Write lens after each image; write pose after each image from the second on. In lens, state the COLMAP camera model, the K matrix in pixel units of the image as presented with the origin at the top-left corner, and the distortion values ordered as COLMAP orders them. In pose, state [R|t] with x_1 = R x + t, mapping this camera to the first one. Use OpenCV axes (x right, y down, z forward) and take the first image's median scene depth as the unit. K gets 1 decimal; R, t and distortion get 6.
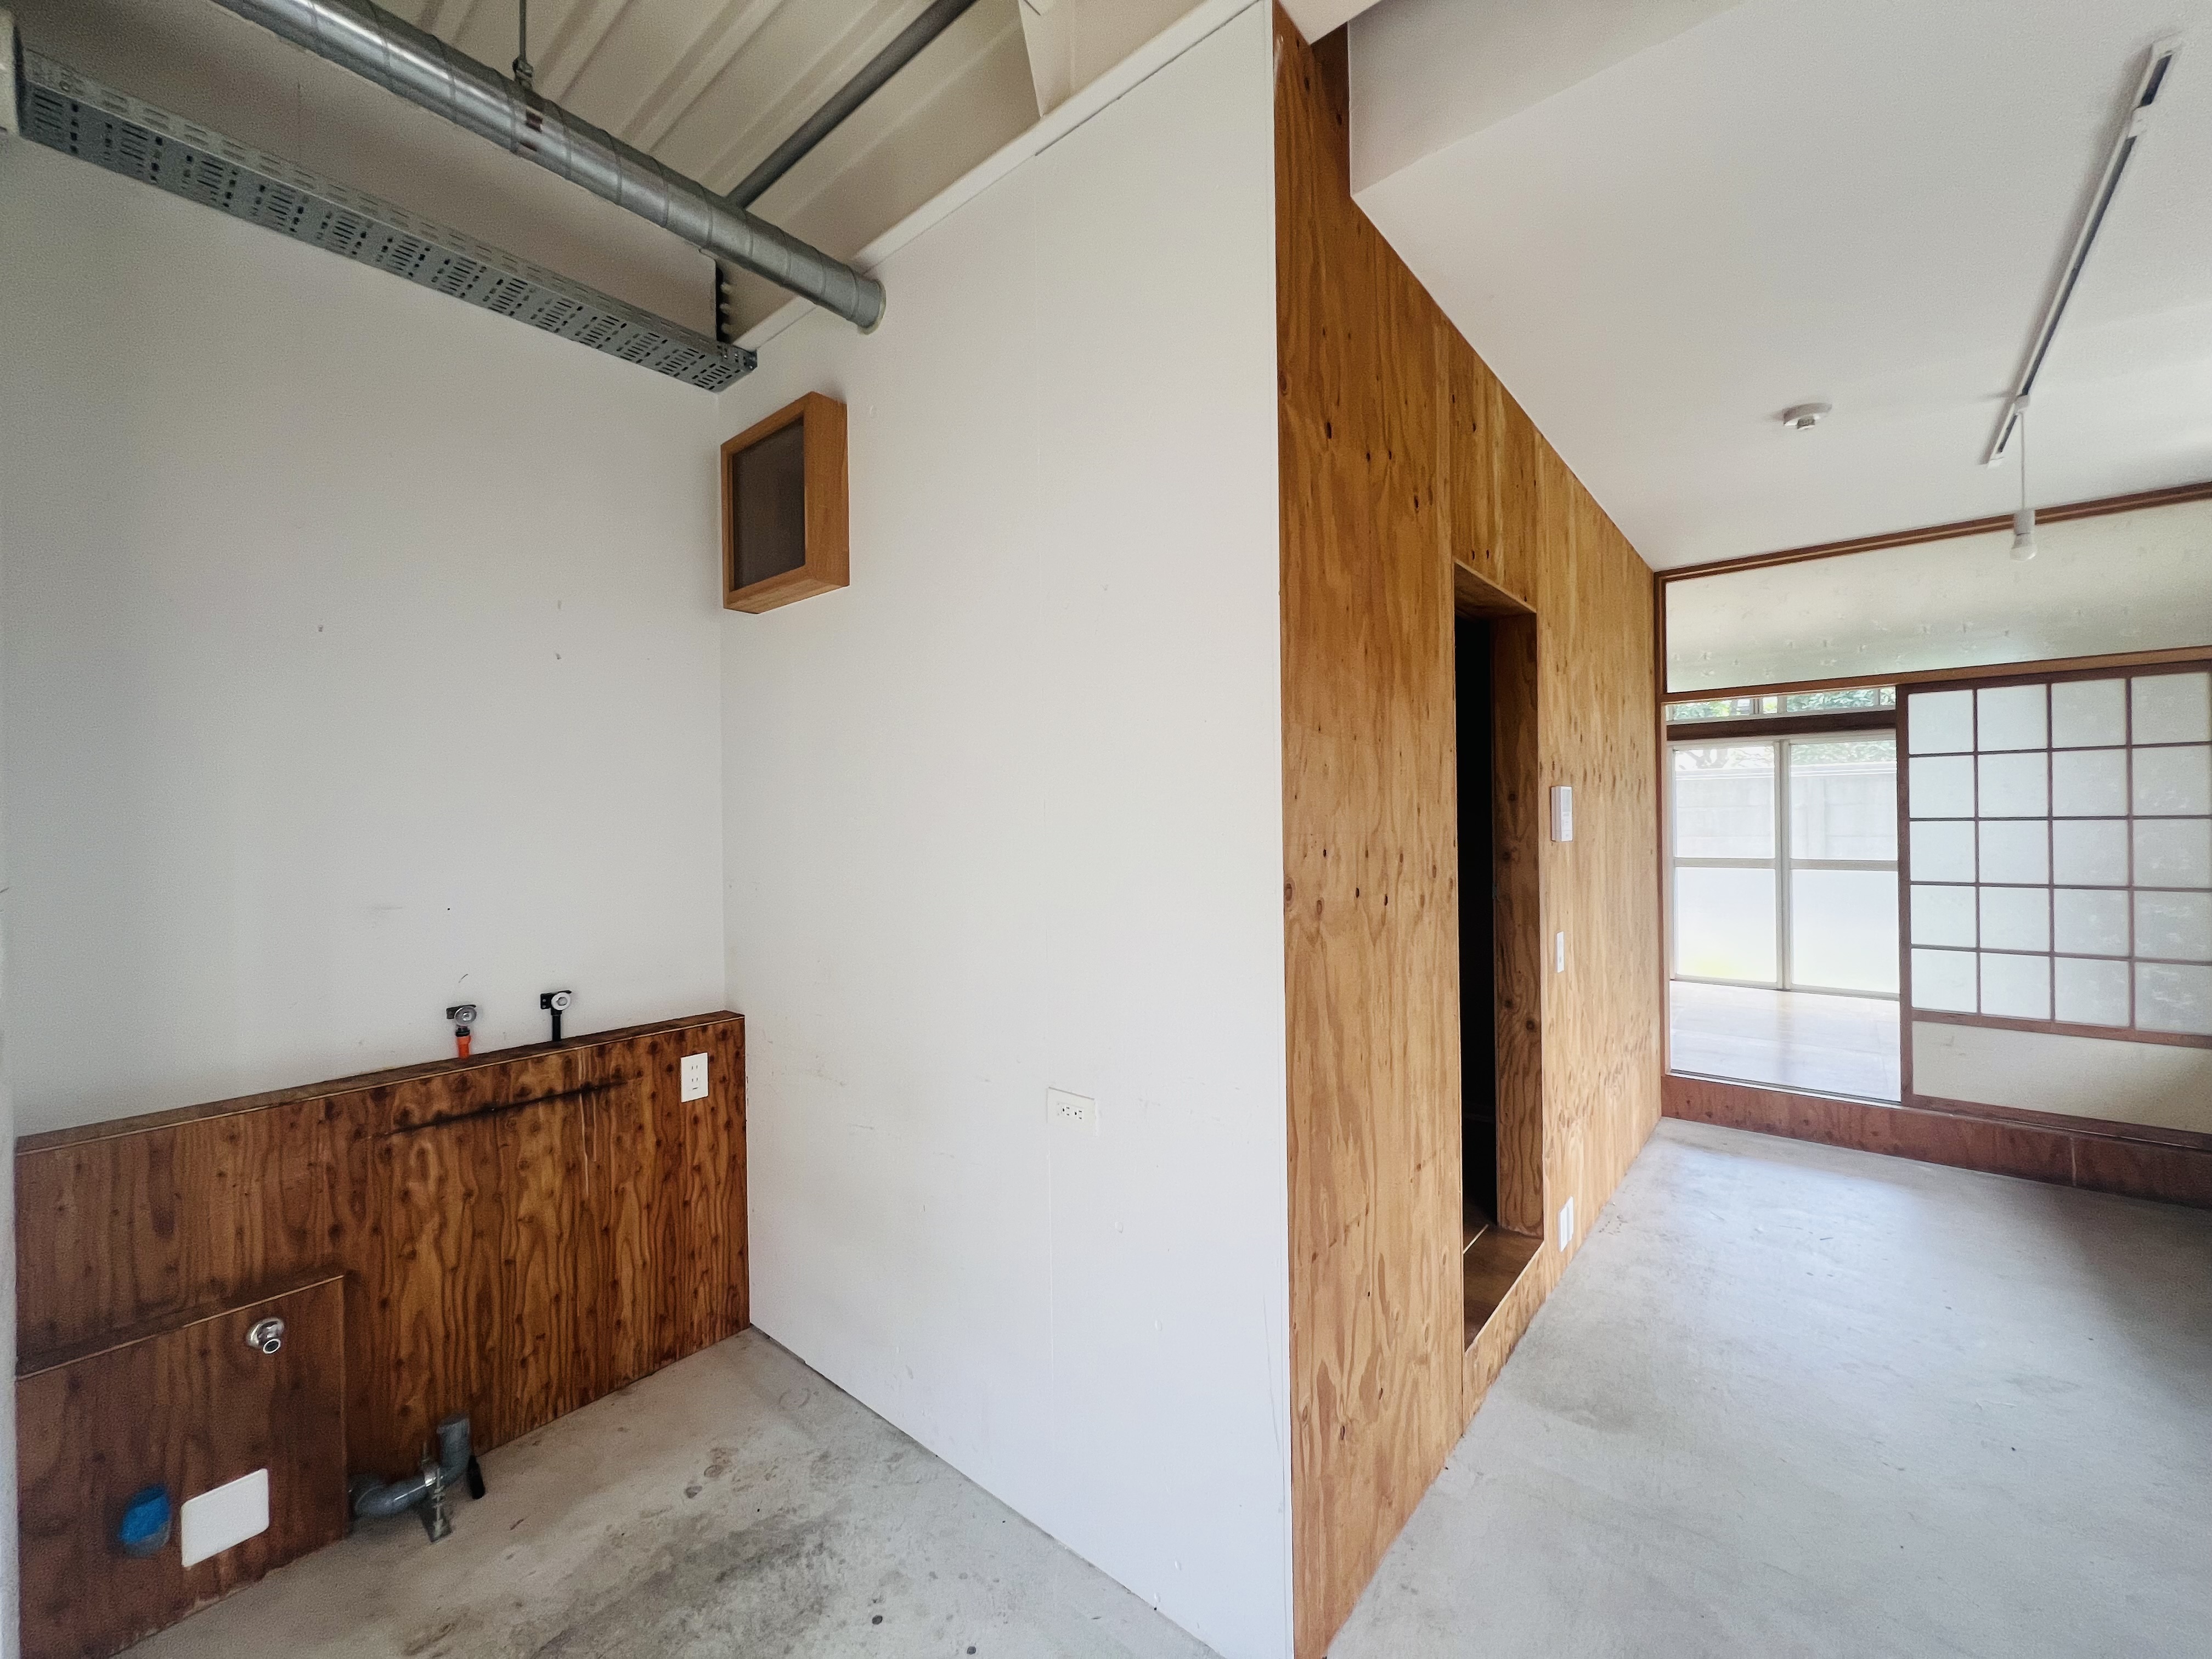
lens RADIAL K [[881.1, 0, 1101.6], [0, 881.1, 823.2], [0, 0, 1]] dist [-0.001877, 0.000605]
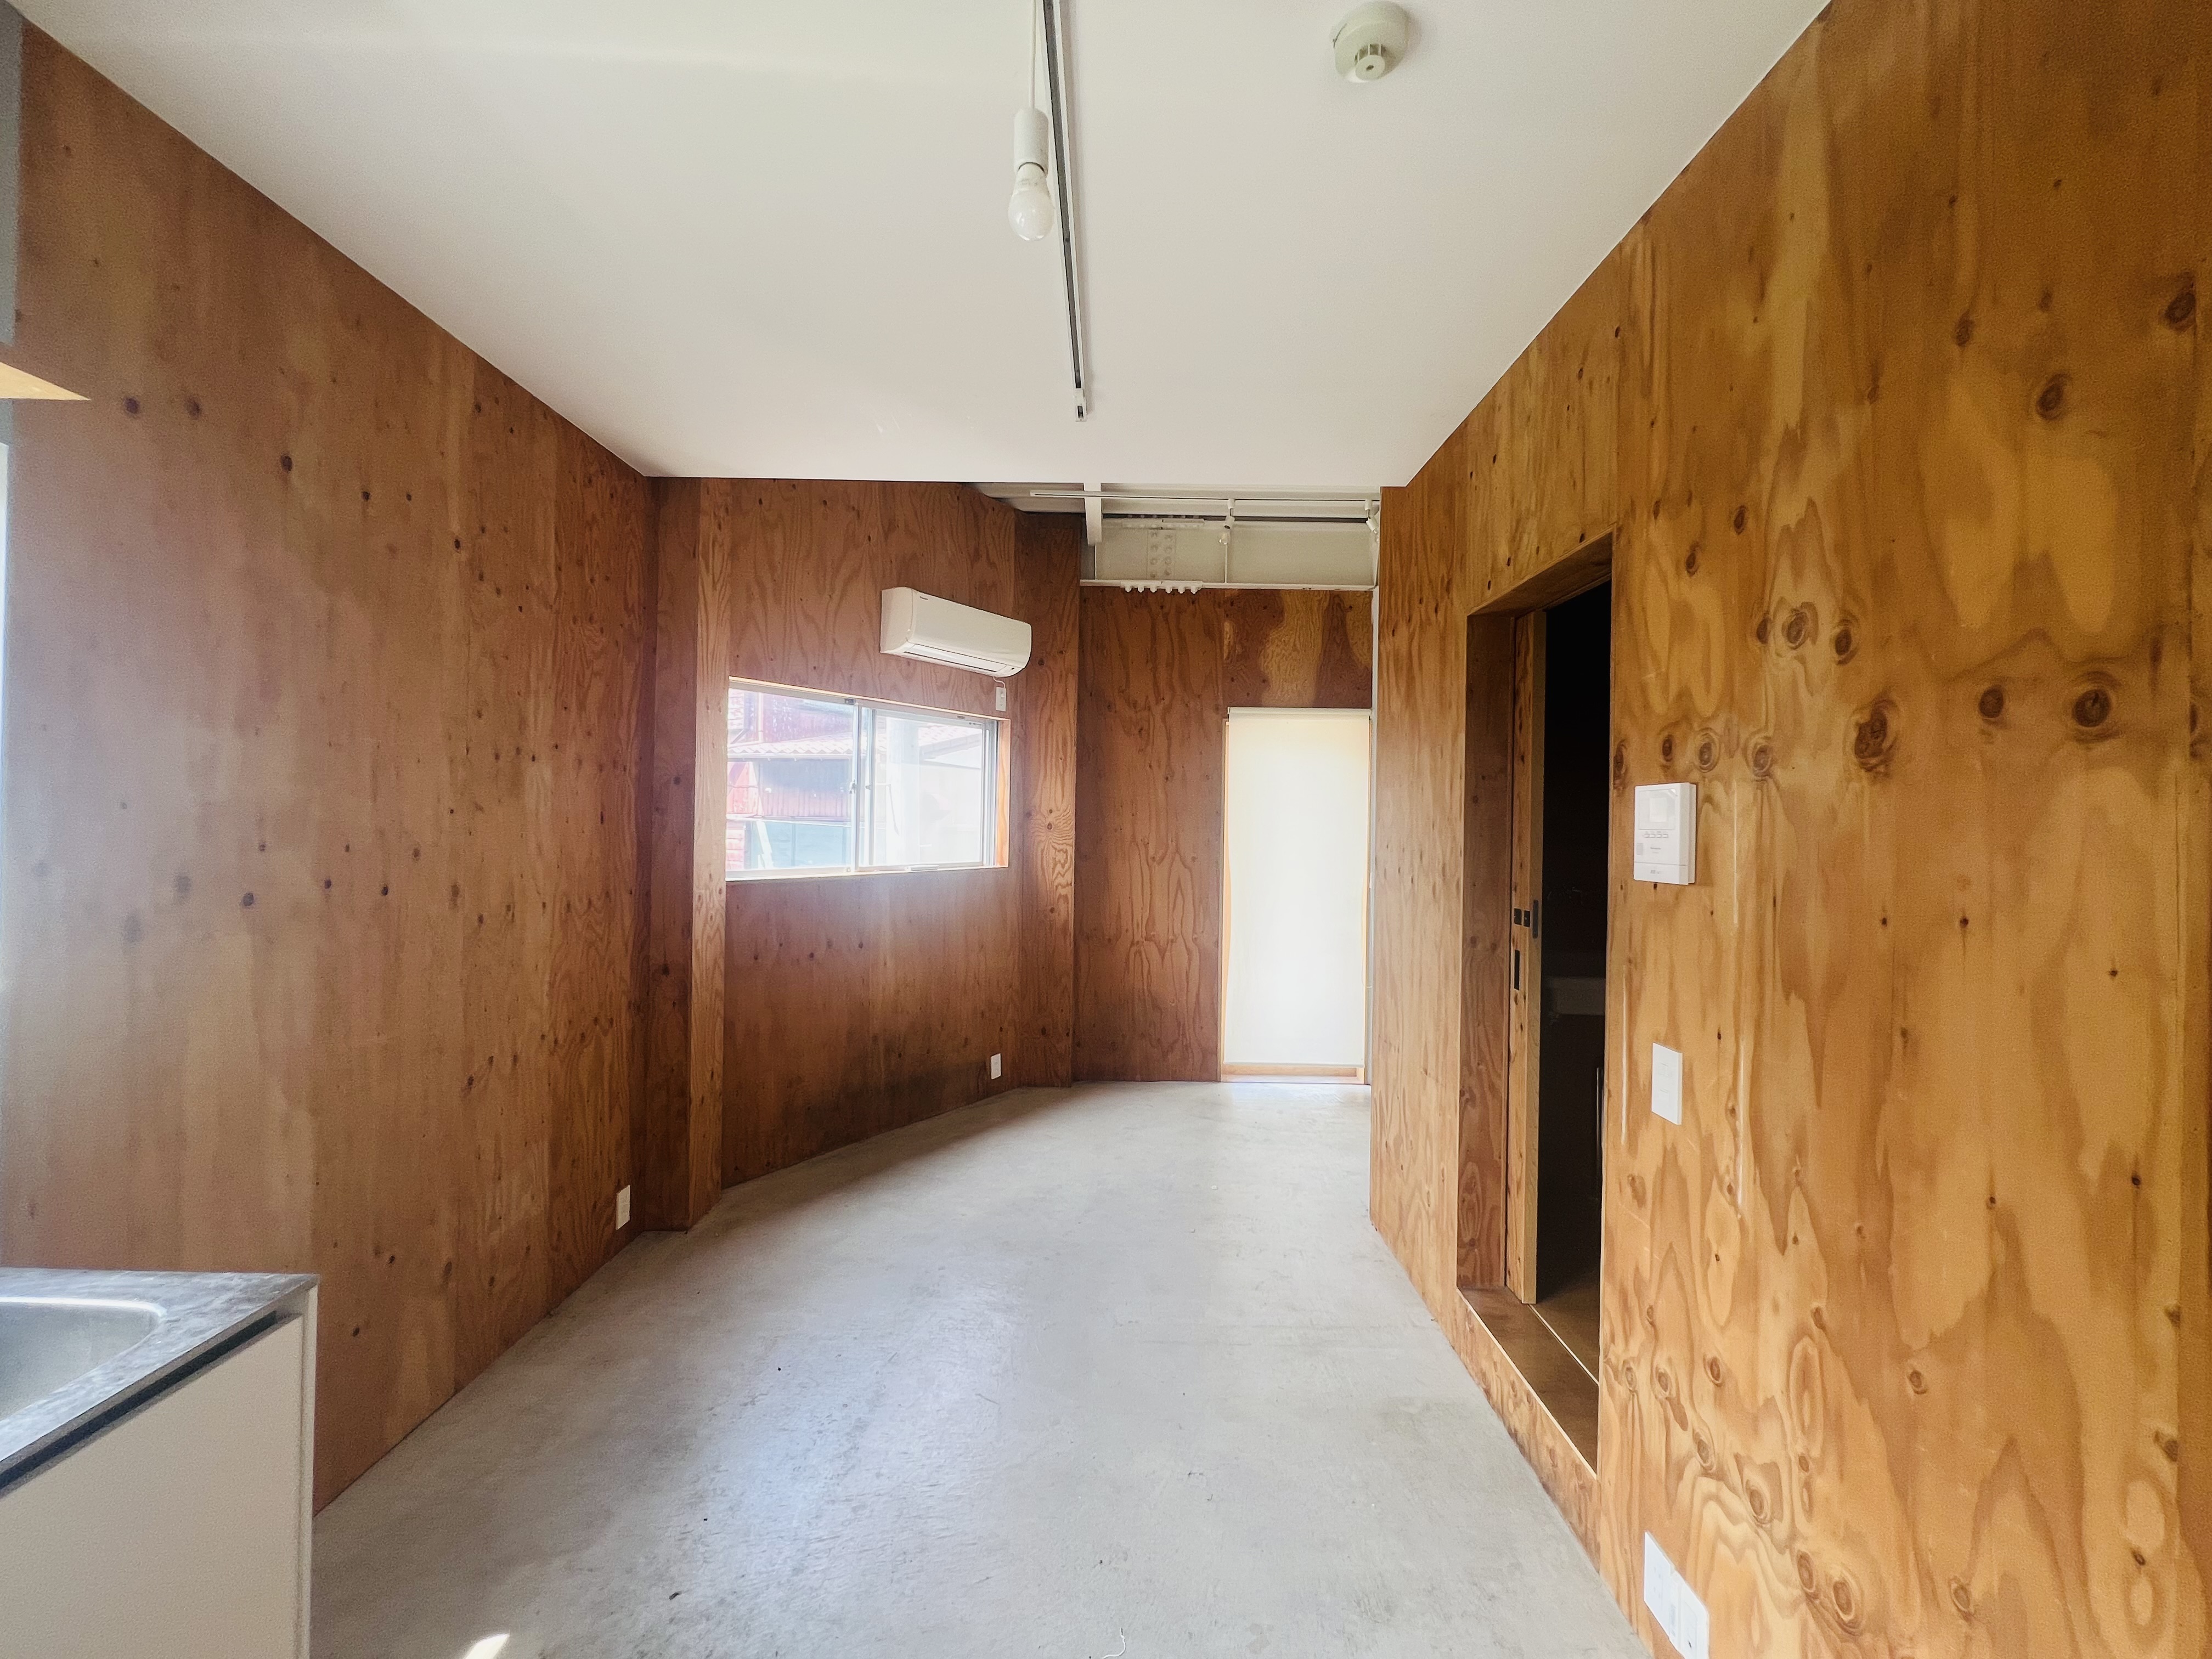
lens RADIAL K [[886.7, 0, 1101.5], [0, 886.7, 822.4], [0, 0, 1]] dist [-0.001691, 0.000554]
pose [[-0.770842, 0.000473, -0.637026, 1.483889], [-0.007740, 0.999919, 0.010110, -0.026201], [0.636979, 0.012724, -0.770776, 1.551287]]
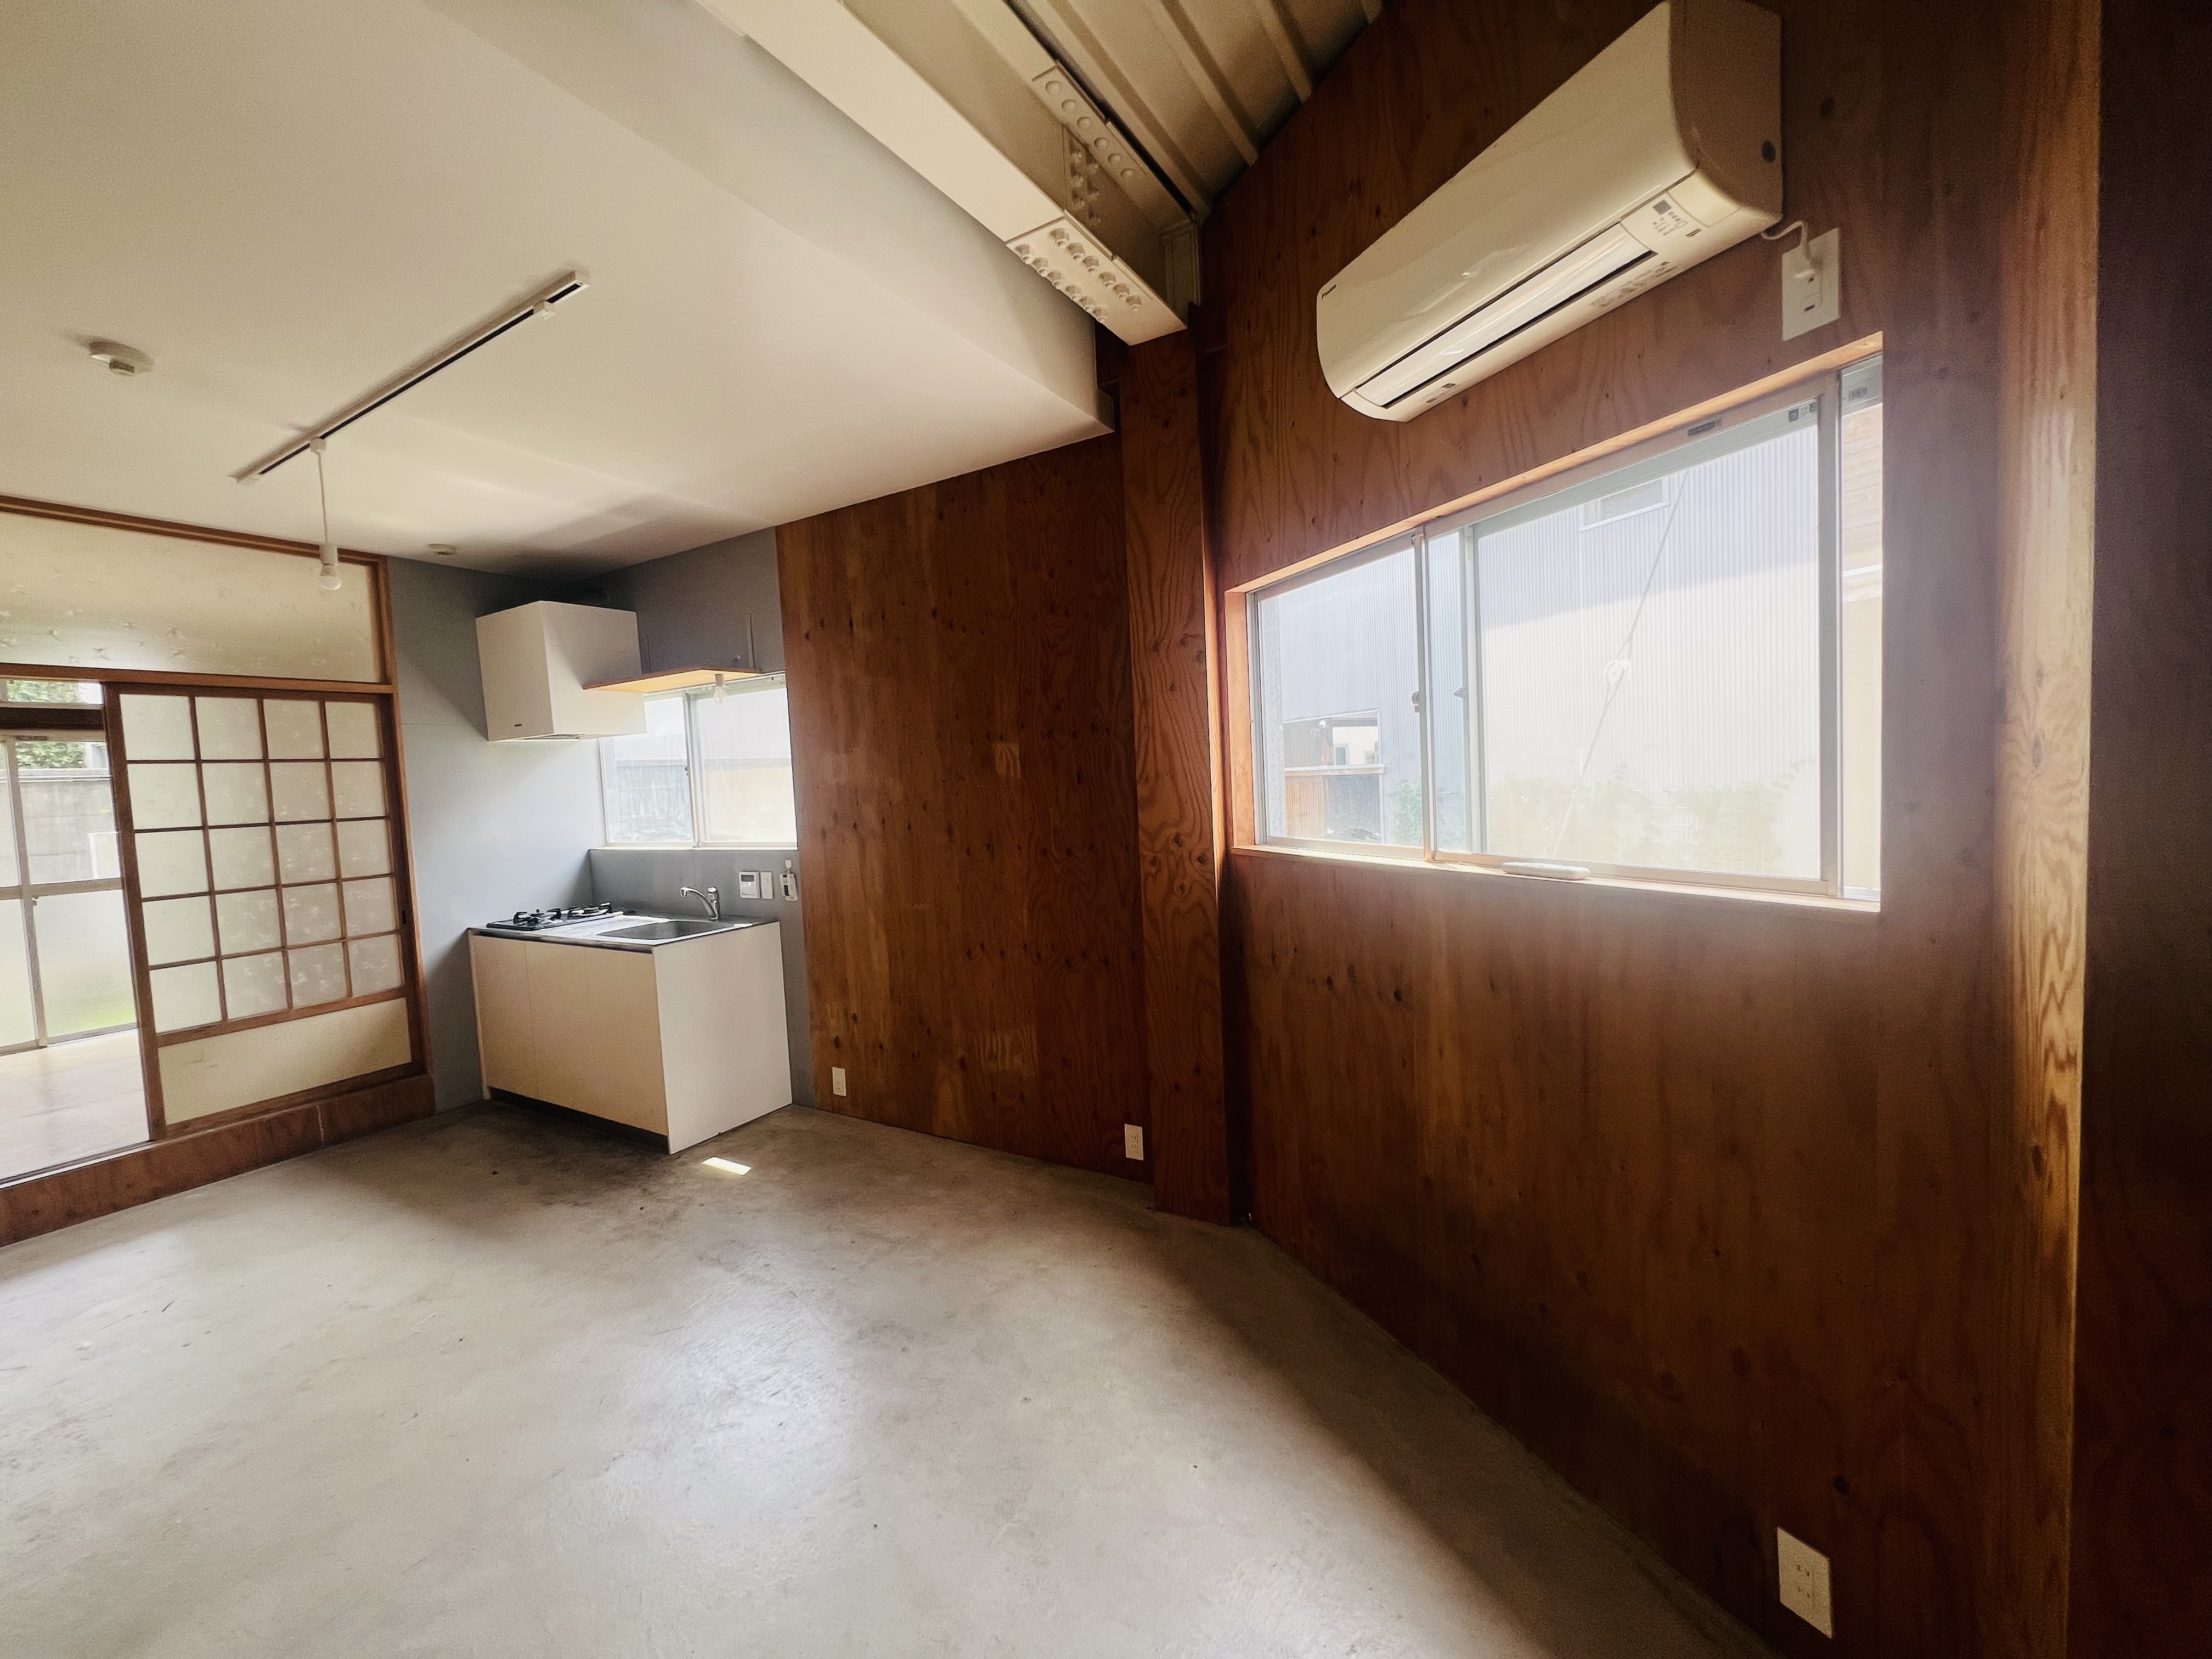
lens RADIAL K [[883.8, 0, 1102.4], [0, 883.8, 822.8], [0, 0, 1]] dist [-0.002536, 0.000790]
pose [[-0.158552, -0.033065, 0.986797, -0.250679], [0.051429, 0.997806, 0.041697, 0.000944], [-0.986010, 0.057361, -0.156504, 0.262955]]
